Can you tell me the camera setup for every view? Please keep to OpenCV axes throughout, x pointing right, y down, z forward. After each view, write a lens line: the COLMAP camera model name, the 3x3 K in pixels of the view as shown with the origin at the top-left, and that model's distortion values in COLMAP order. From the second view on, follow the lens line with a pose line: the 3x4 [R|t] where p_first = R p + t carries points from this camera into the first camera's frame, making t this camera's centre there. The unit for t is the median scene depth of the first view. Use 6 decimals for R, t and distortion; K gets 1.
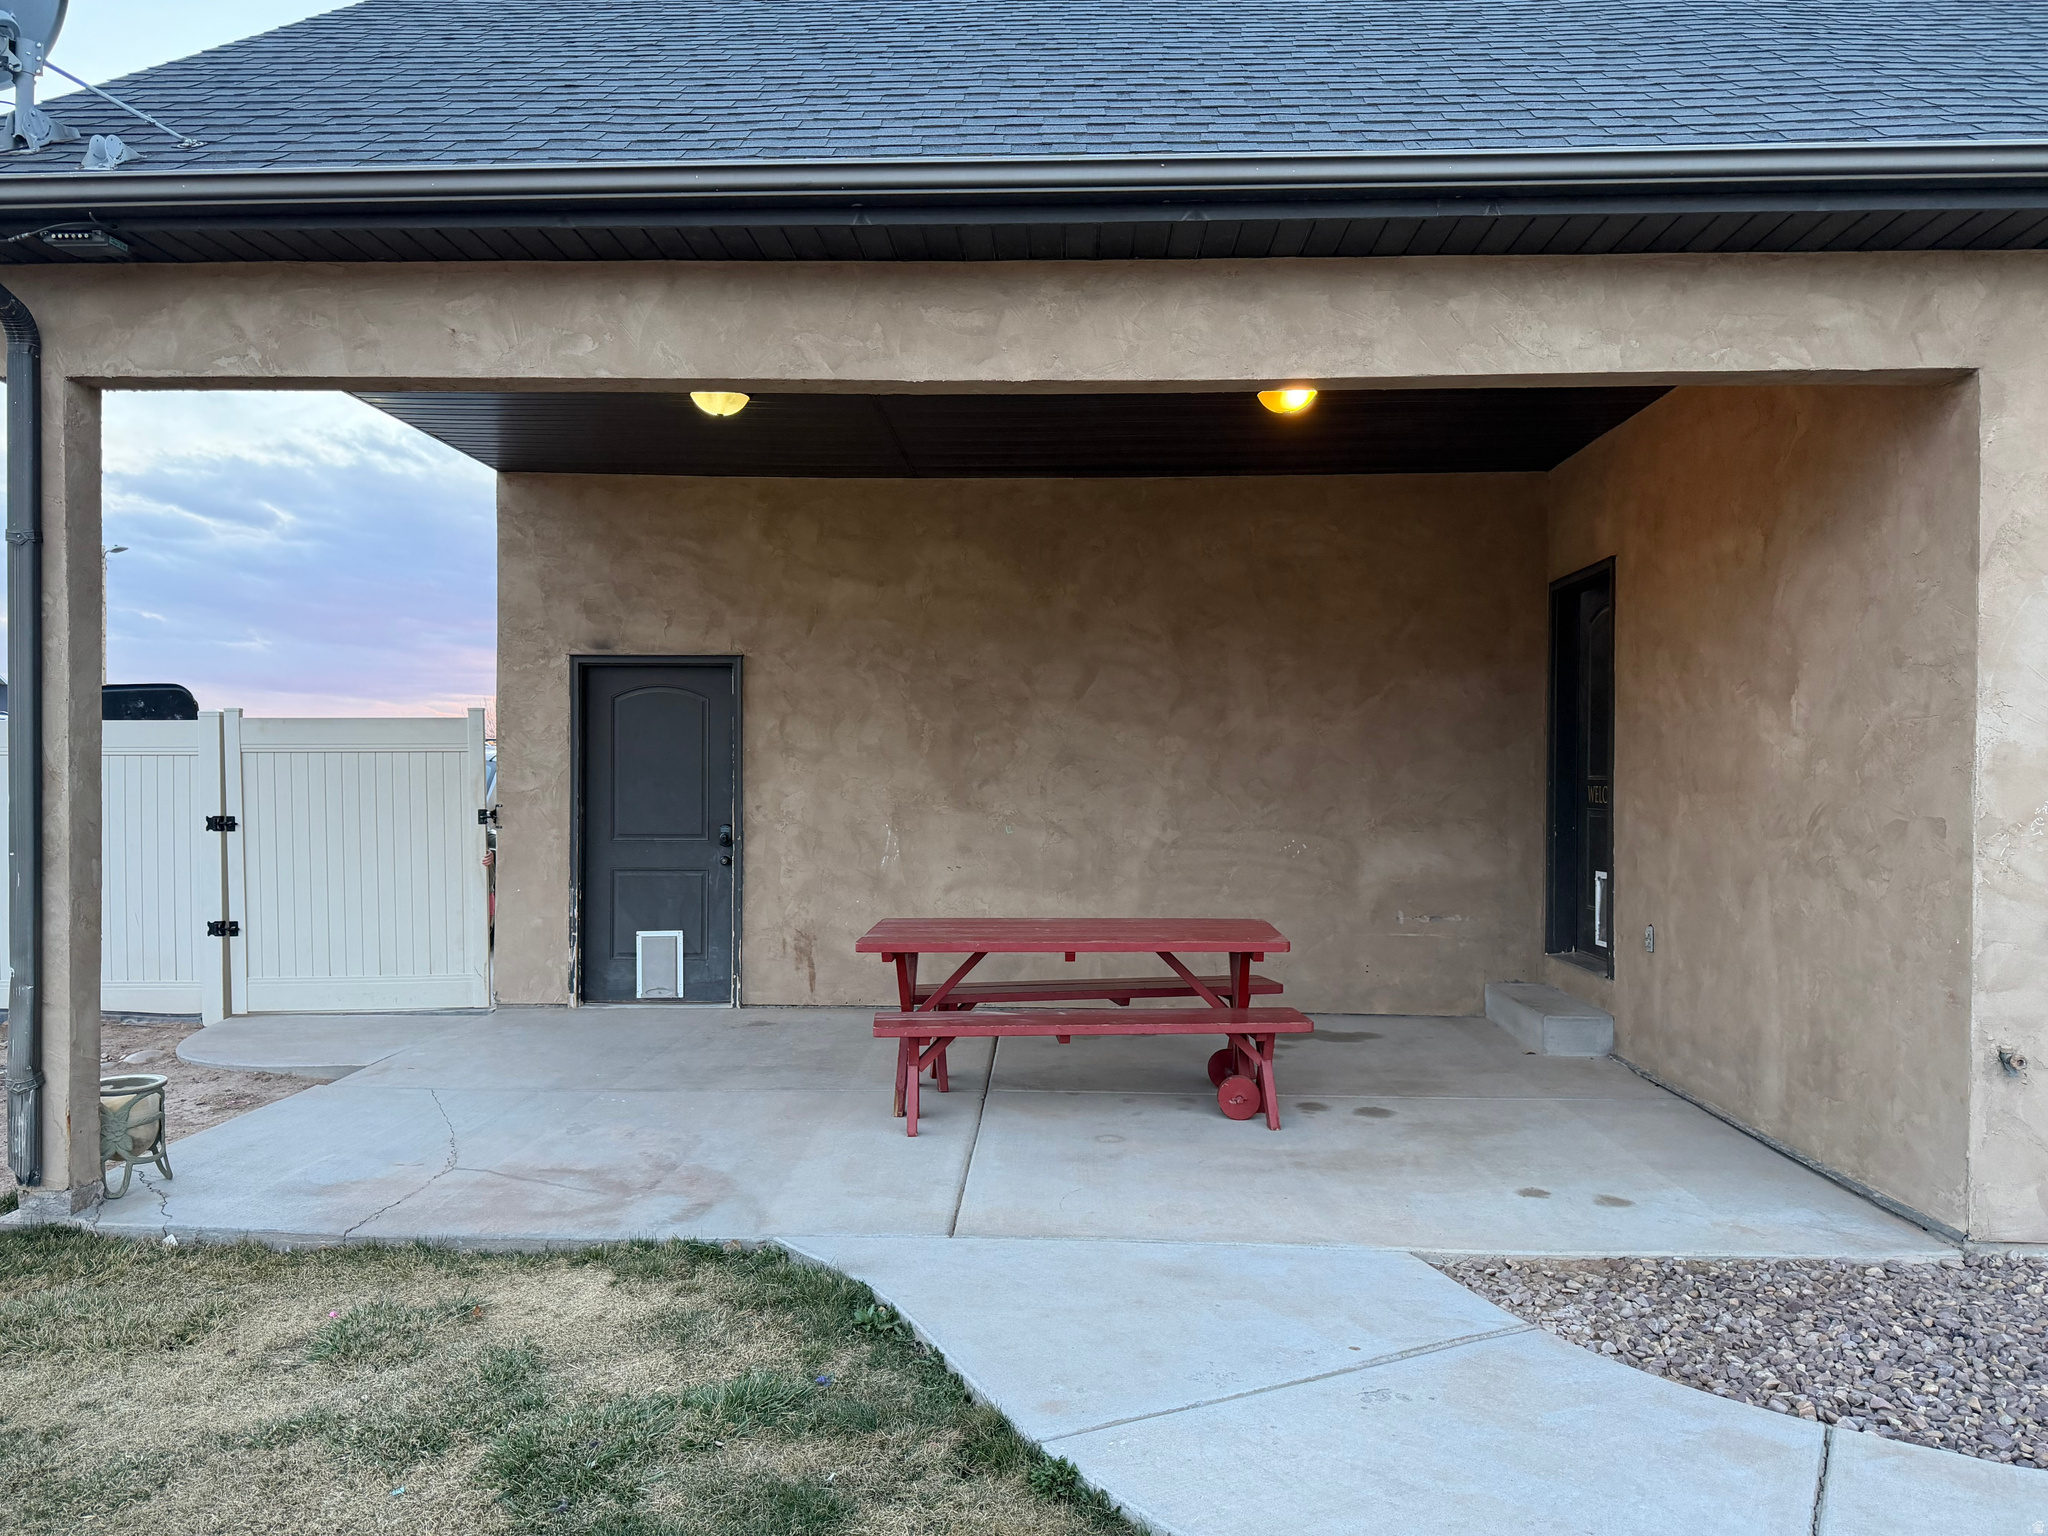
lens RADIAL K [[1481.3, 0, 1033.3], [0, 1481.3, 779.2], [0, 0, 1]] dist [0.045620, -0.019716]
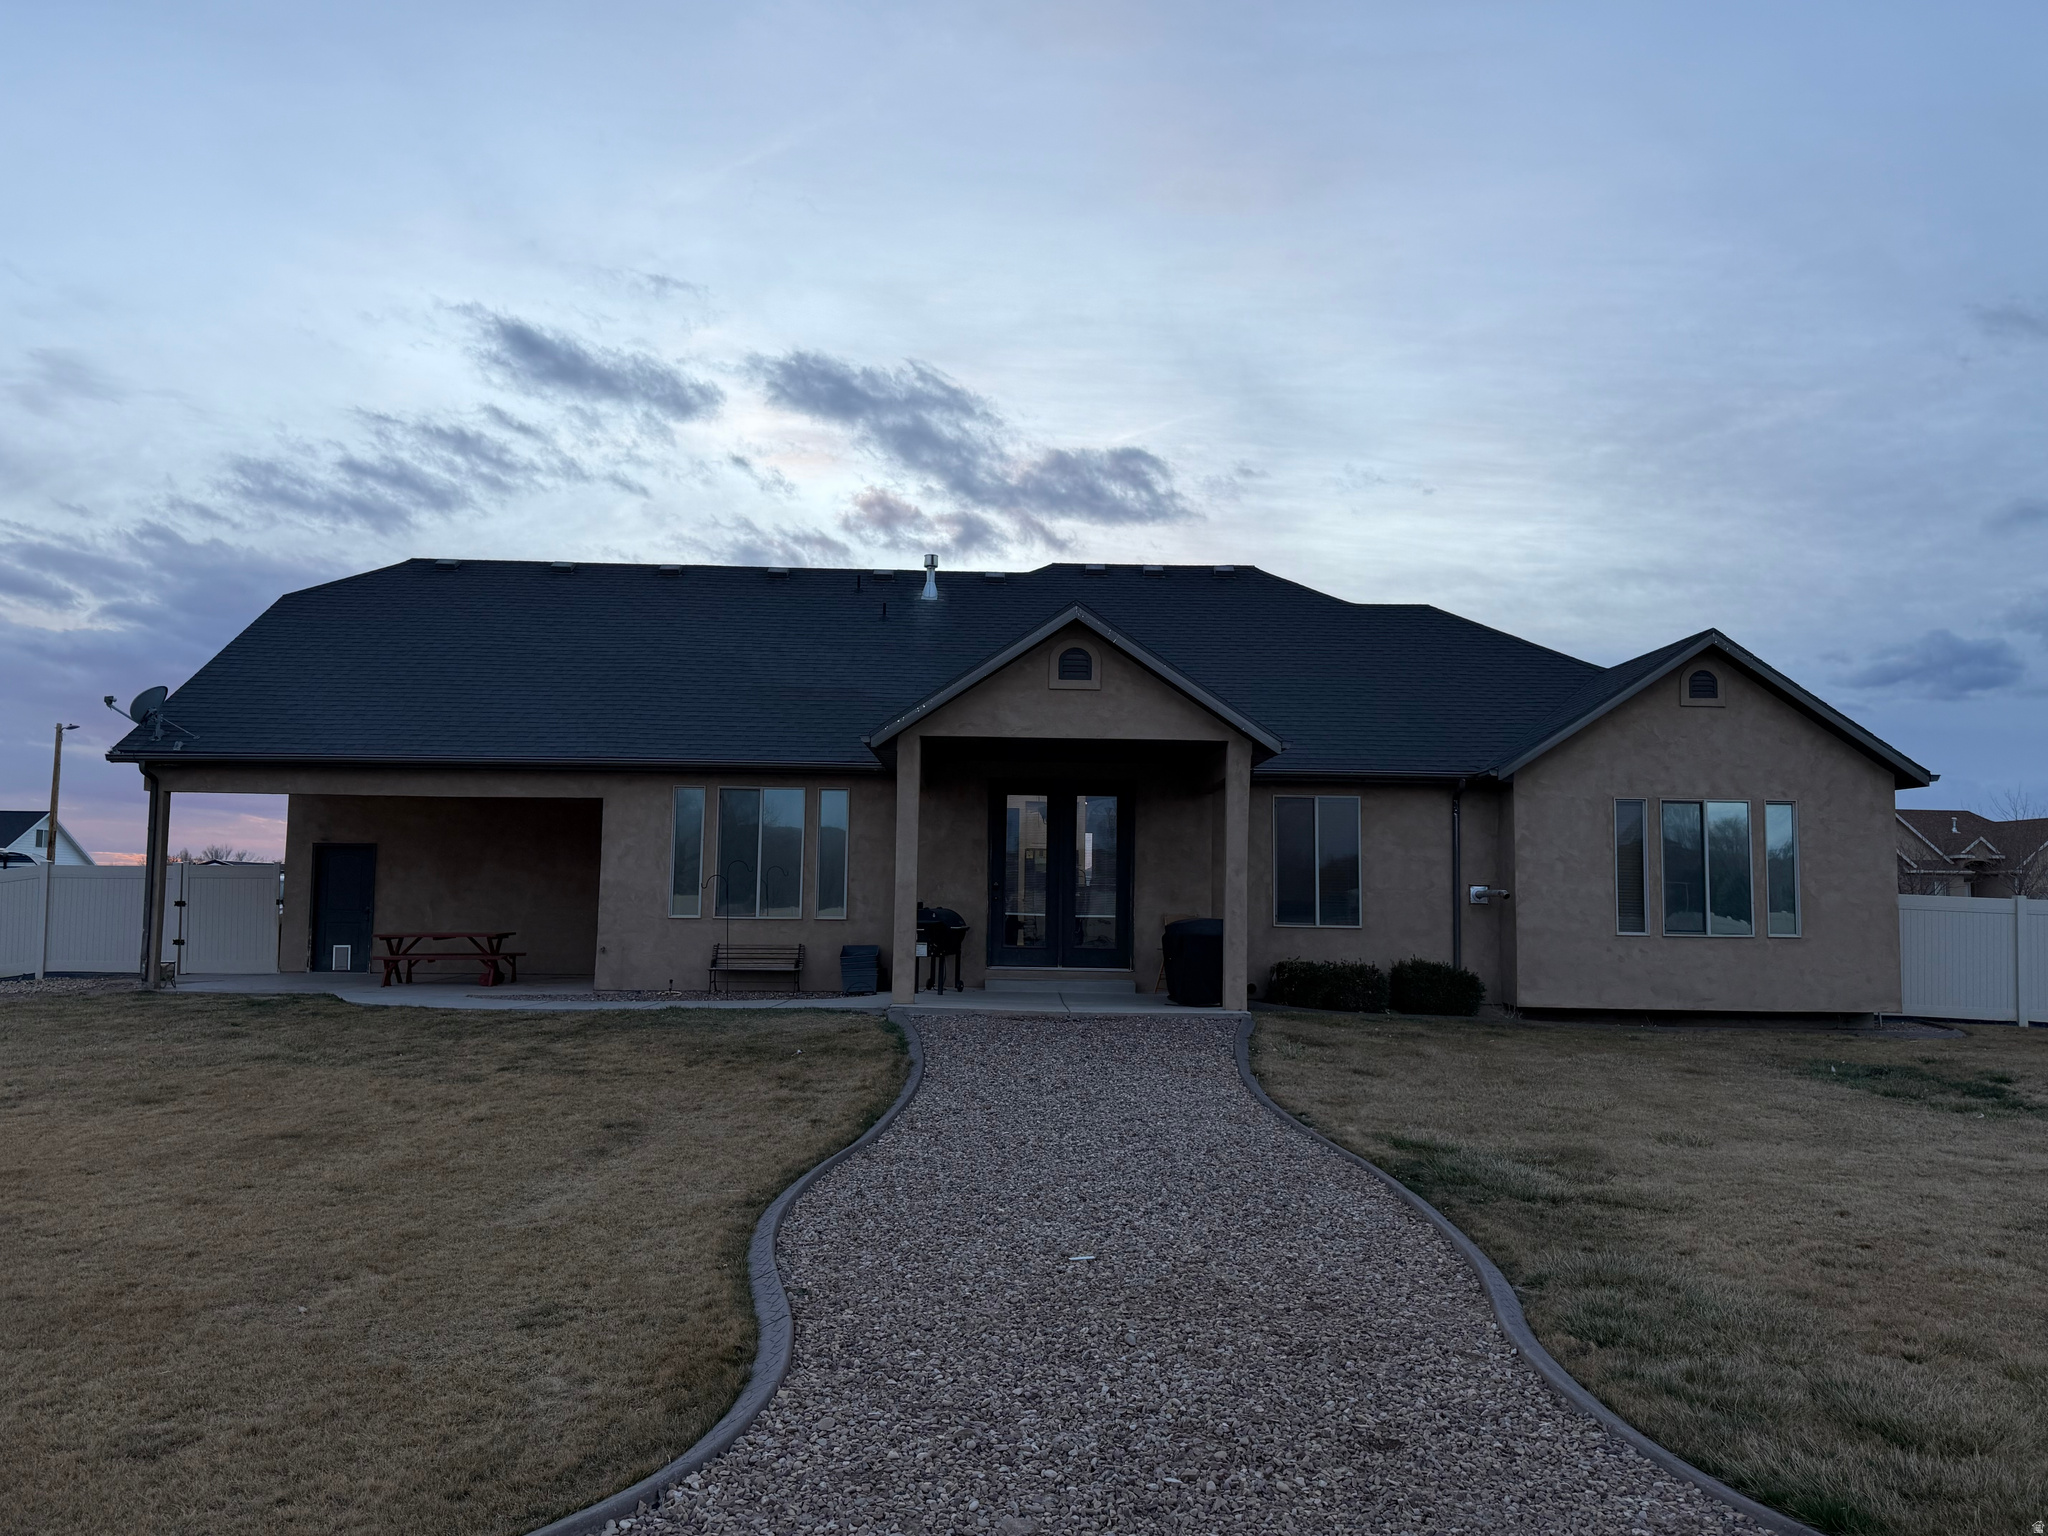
lens RADIAL K [[1481.3, 0, 1012.1], [0, 1481.3, 781.0], [0, 0, 1]] dist [0.045620, -0.019716]
pose [[0.998942, 0.010115, 0.044857, 0.865128], [-0.006415, 0.996621, -0.081883, 0.020490], [-0.045534, 0.081509, 0.995632, -1.840640]]
